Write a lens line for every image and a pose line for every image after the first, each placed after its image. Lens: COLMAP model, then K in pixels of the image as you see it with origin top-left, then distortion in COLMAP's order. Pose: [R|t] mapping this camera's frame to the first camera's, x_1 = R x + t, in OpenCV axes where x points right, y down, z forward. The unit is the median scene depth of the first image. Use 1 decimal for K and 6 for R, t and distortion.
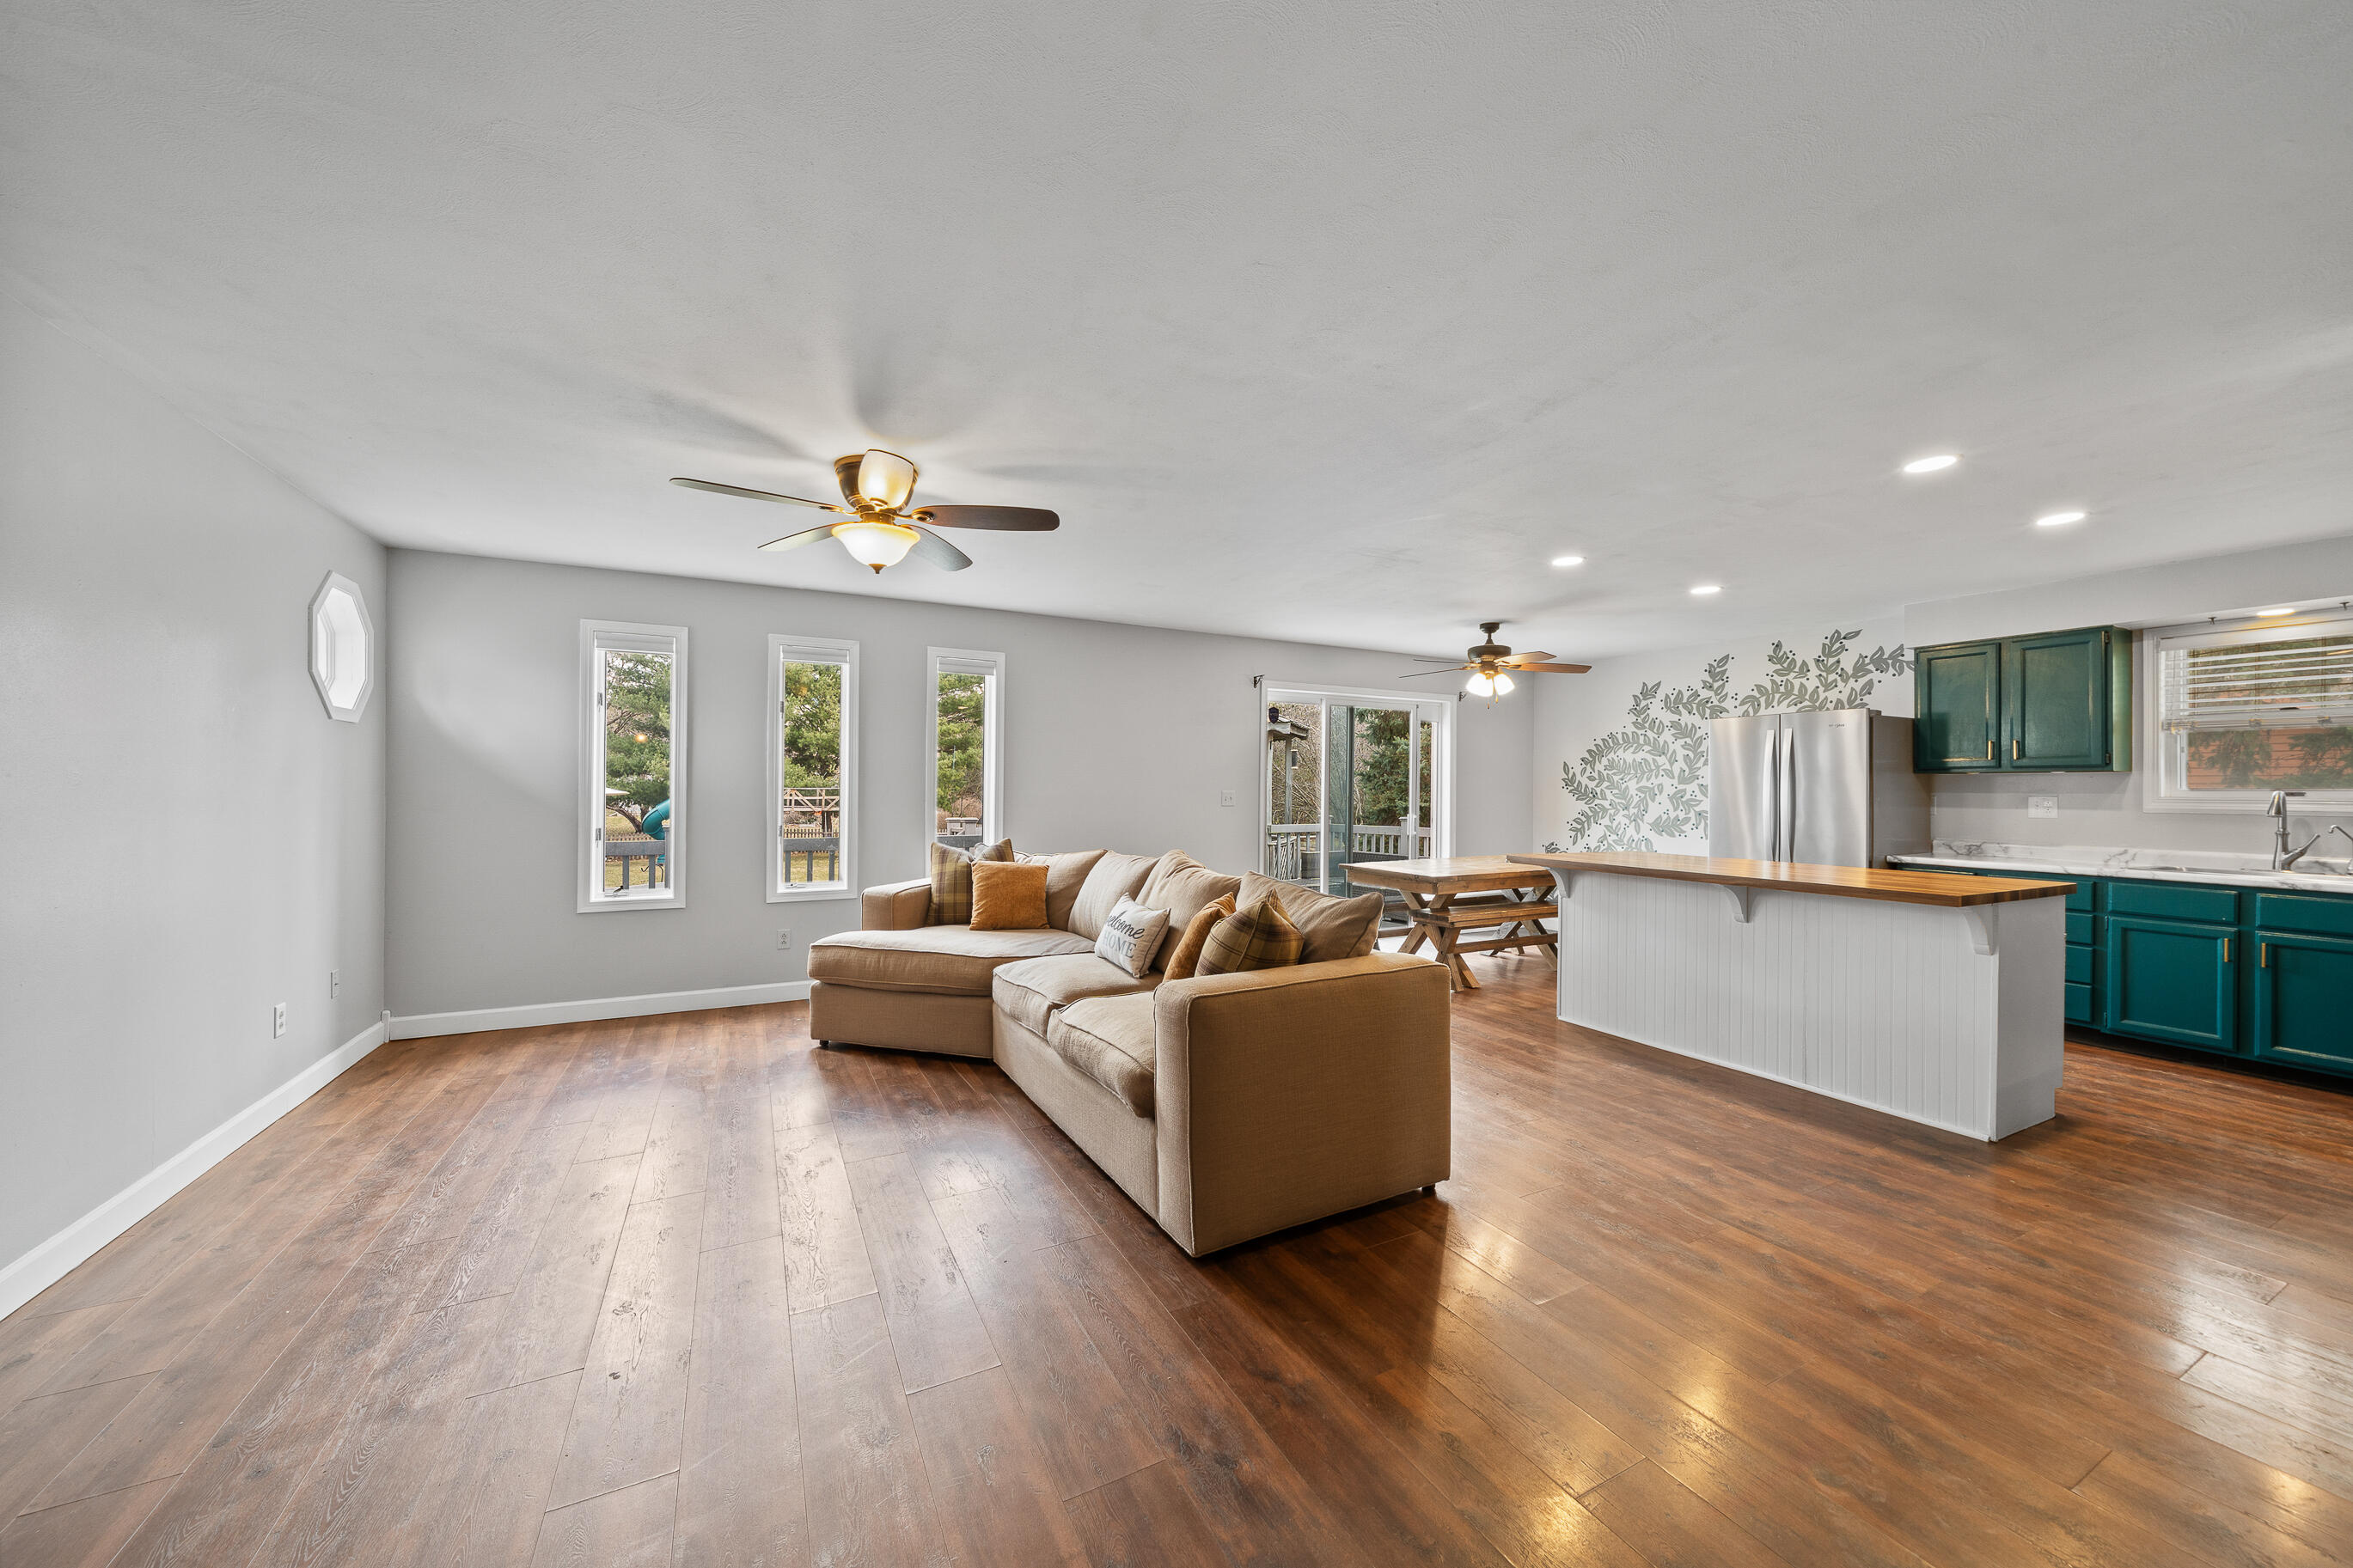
lens RADIAL K [[837.1, 0, 1171.7], [0, 837.1, 788.6], [0, 0, 1]] dist [-0.002243, -0.000156]
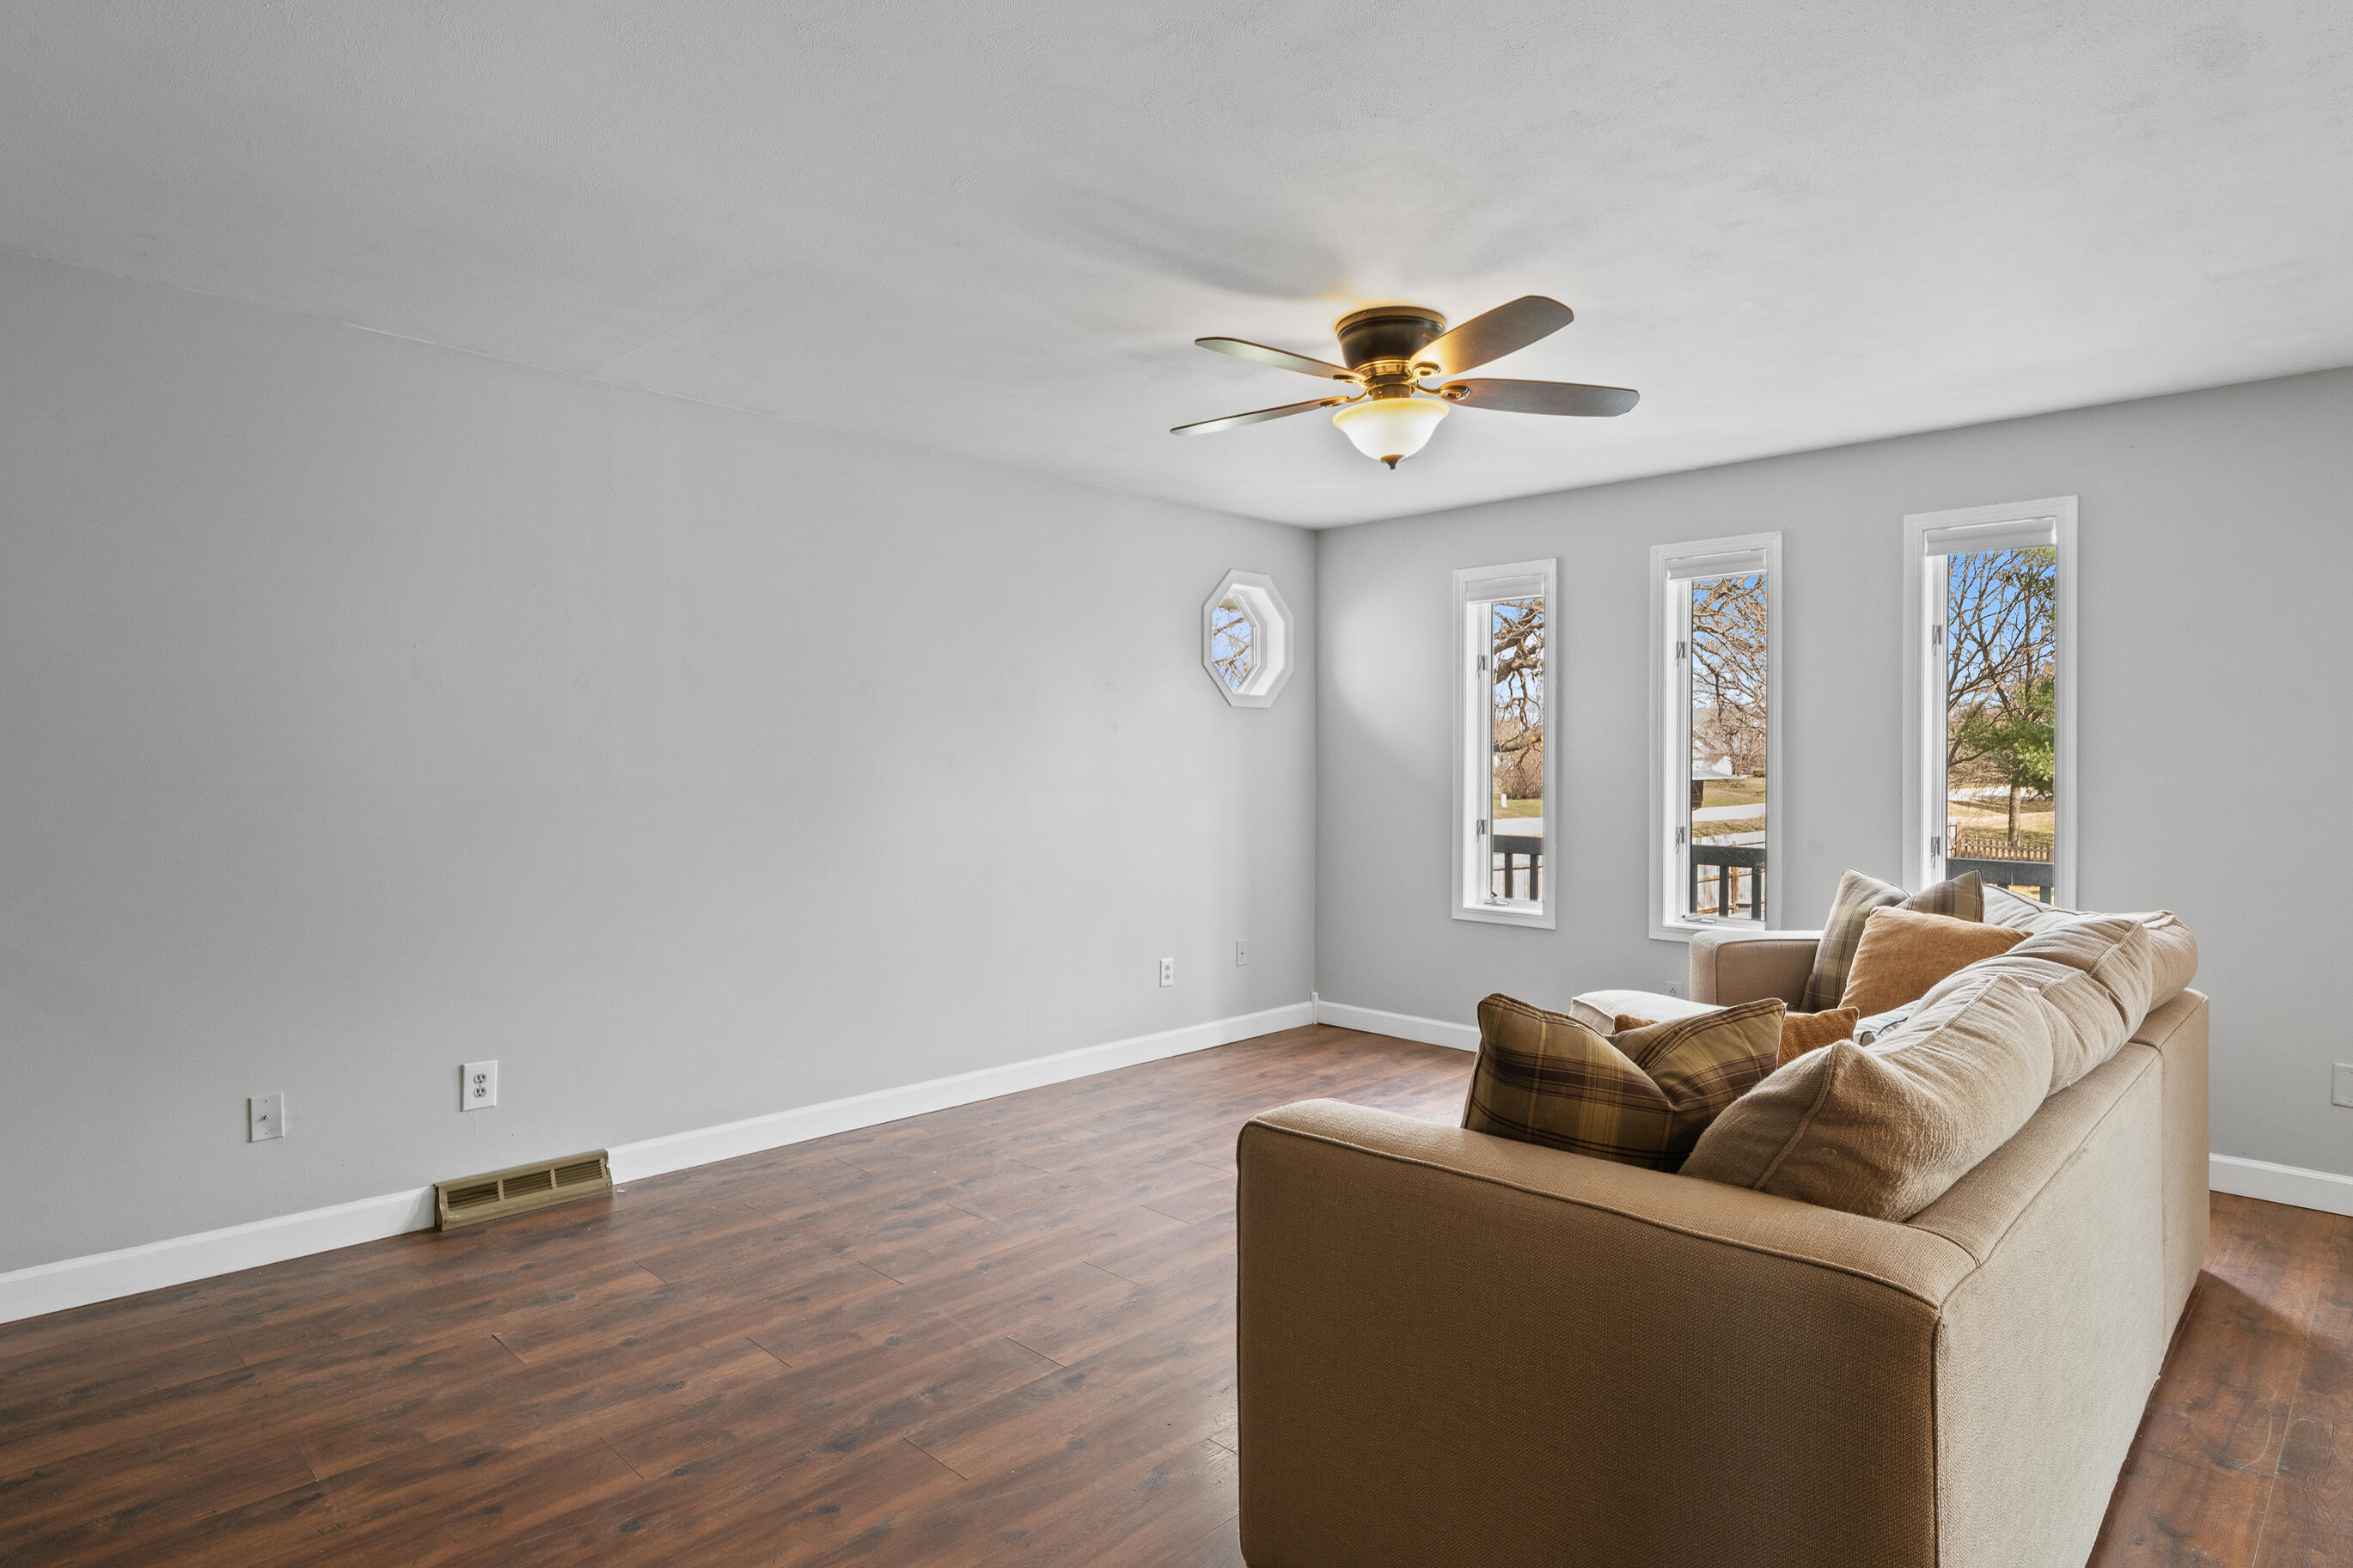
lens RADIAL K [[1281.0, 0, 1174.5], [0, 1281.0, 765.1], [0, 0, 1]] dist [0.001618, 0.000050]
pose [[0.309286, -0.004292, -0.950959, 0.398574], [-0.003446, 0.999978, -0.005634, 0.001782], [0.950963, 0.005019, 0.309265, 0.306415]]
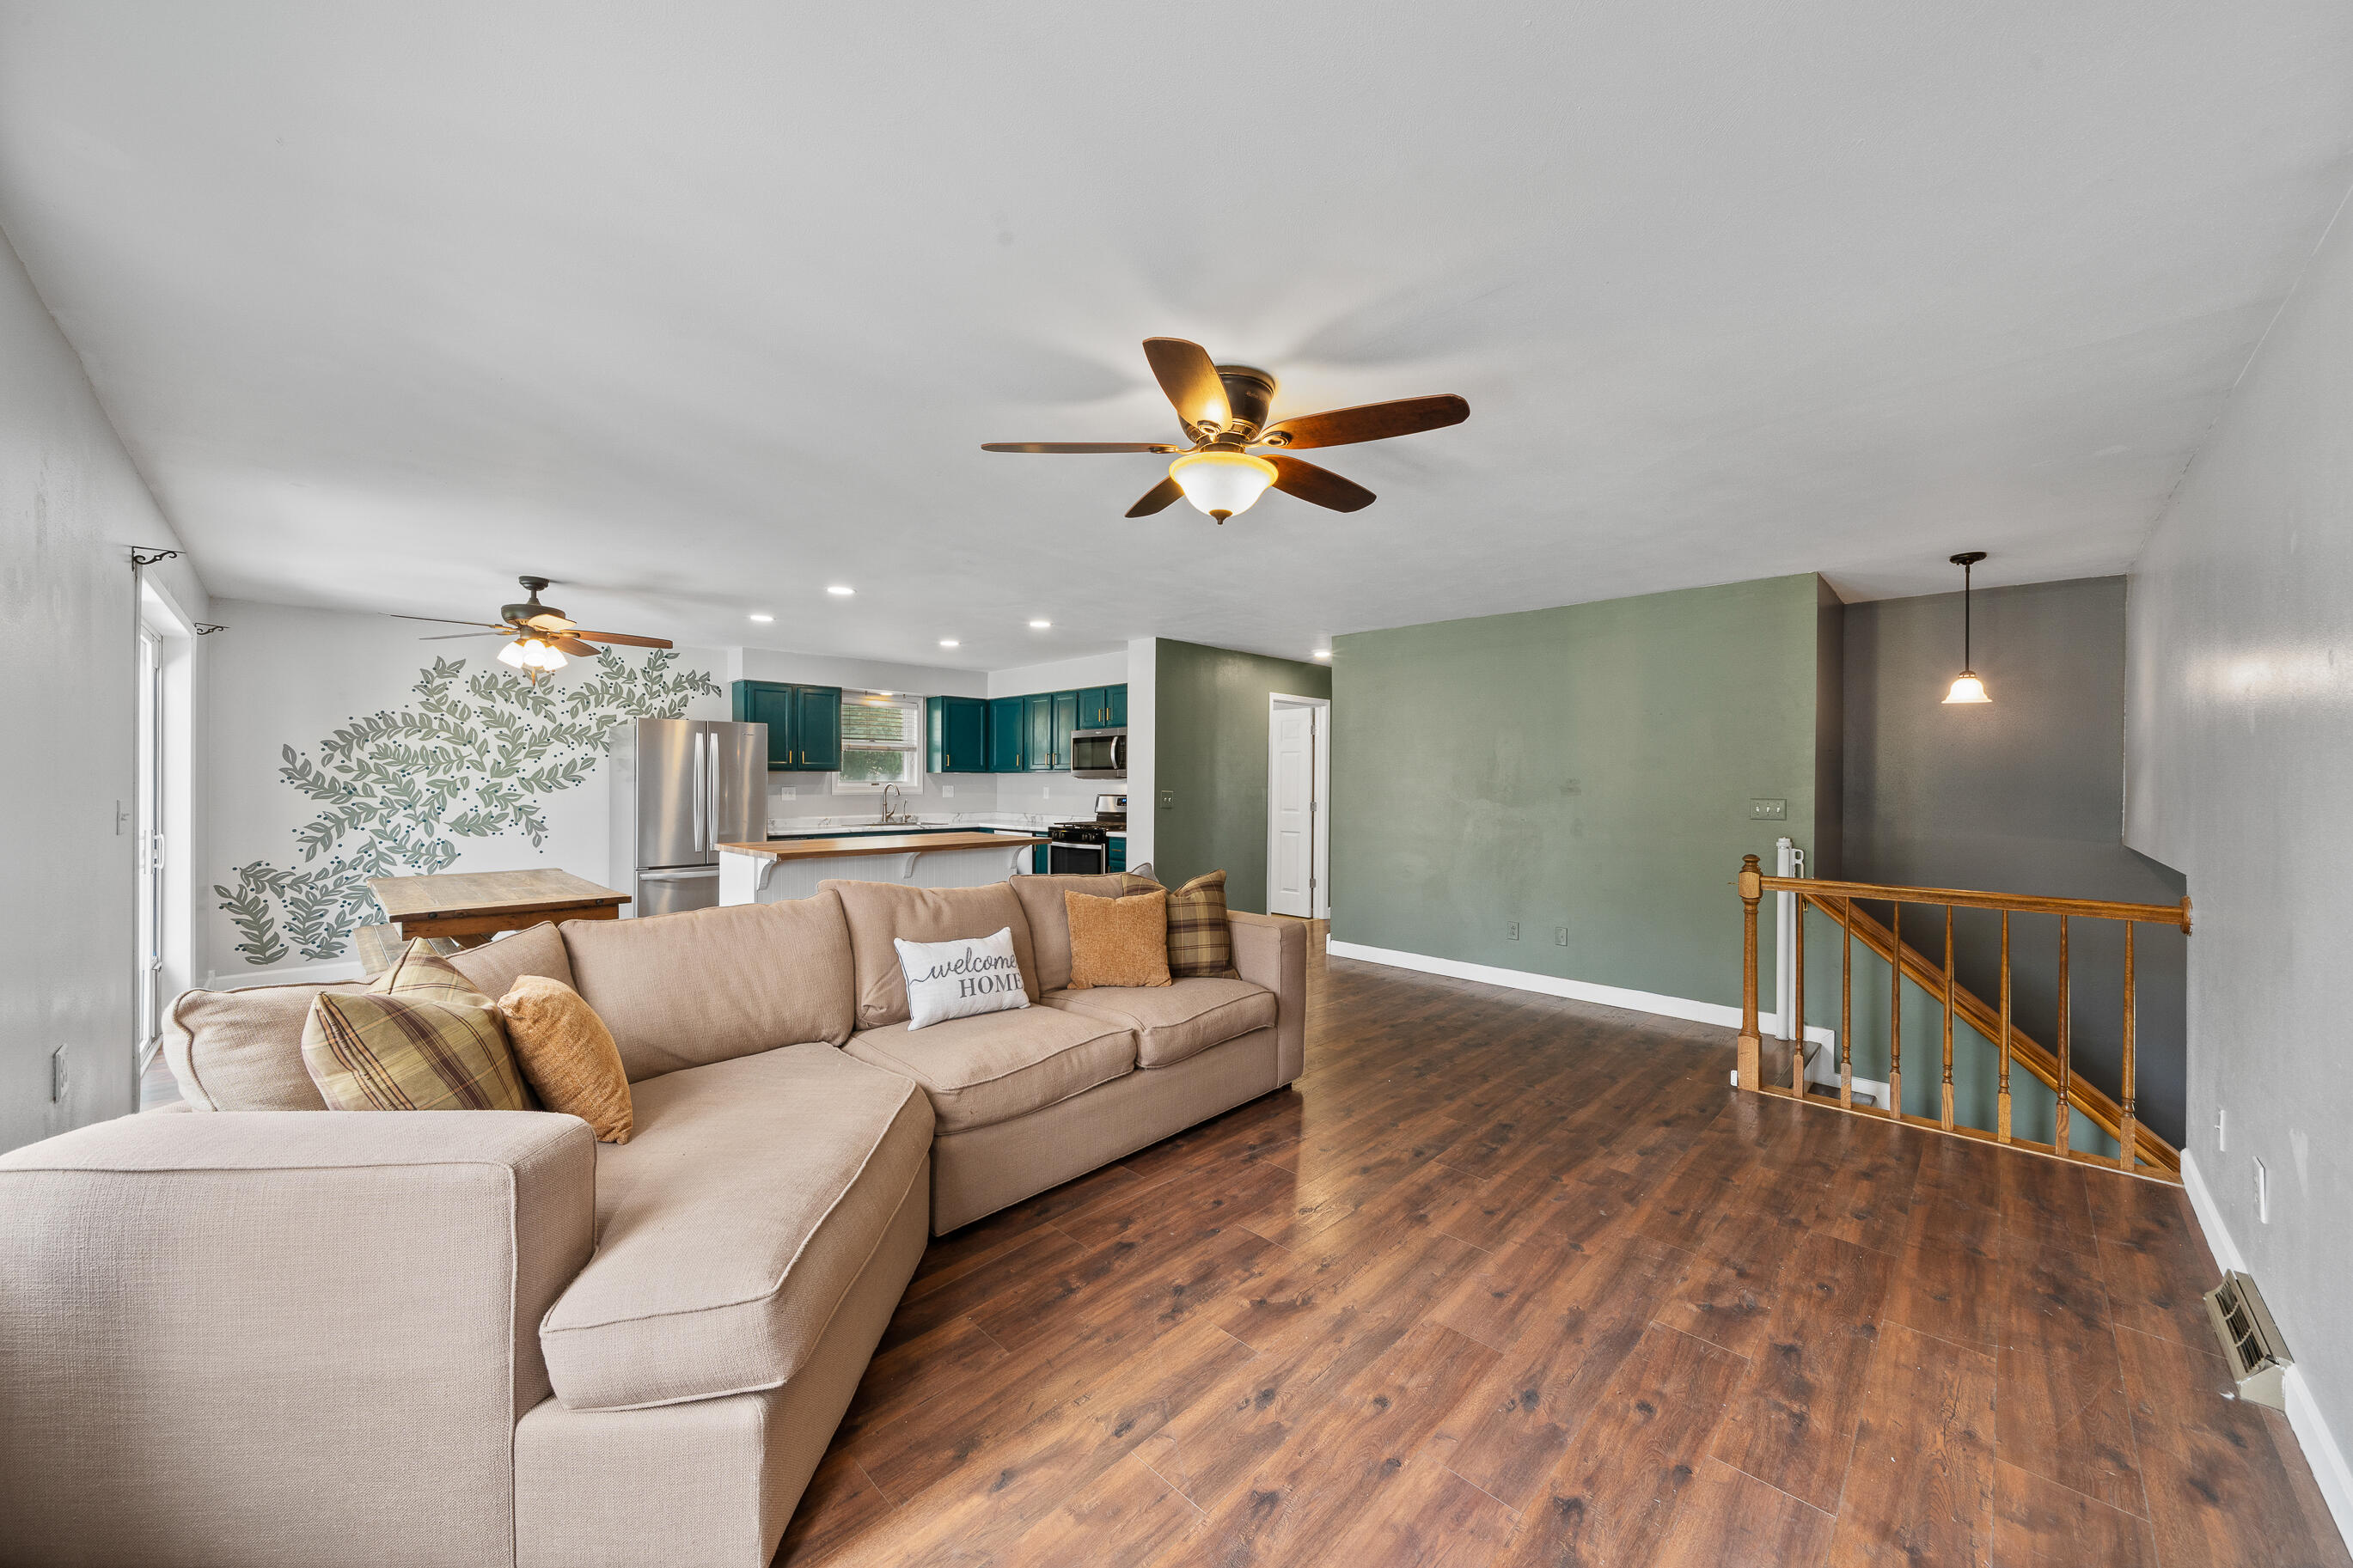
lens RADIAL K [[844.7, 0, 1167.2], [0, 844.7, 779.7], [0, 0, 1]] dist [-0.001462, -0.000286]
pose [[-0.306763, -0.008954, 0.951744, -0.680704], [-0.006443, 0.999952, 0.007331, -0.019833], [-0.951764, -0.003883, -0.306806, 0.810789]]
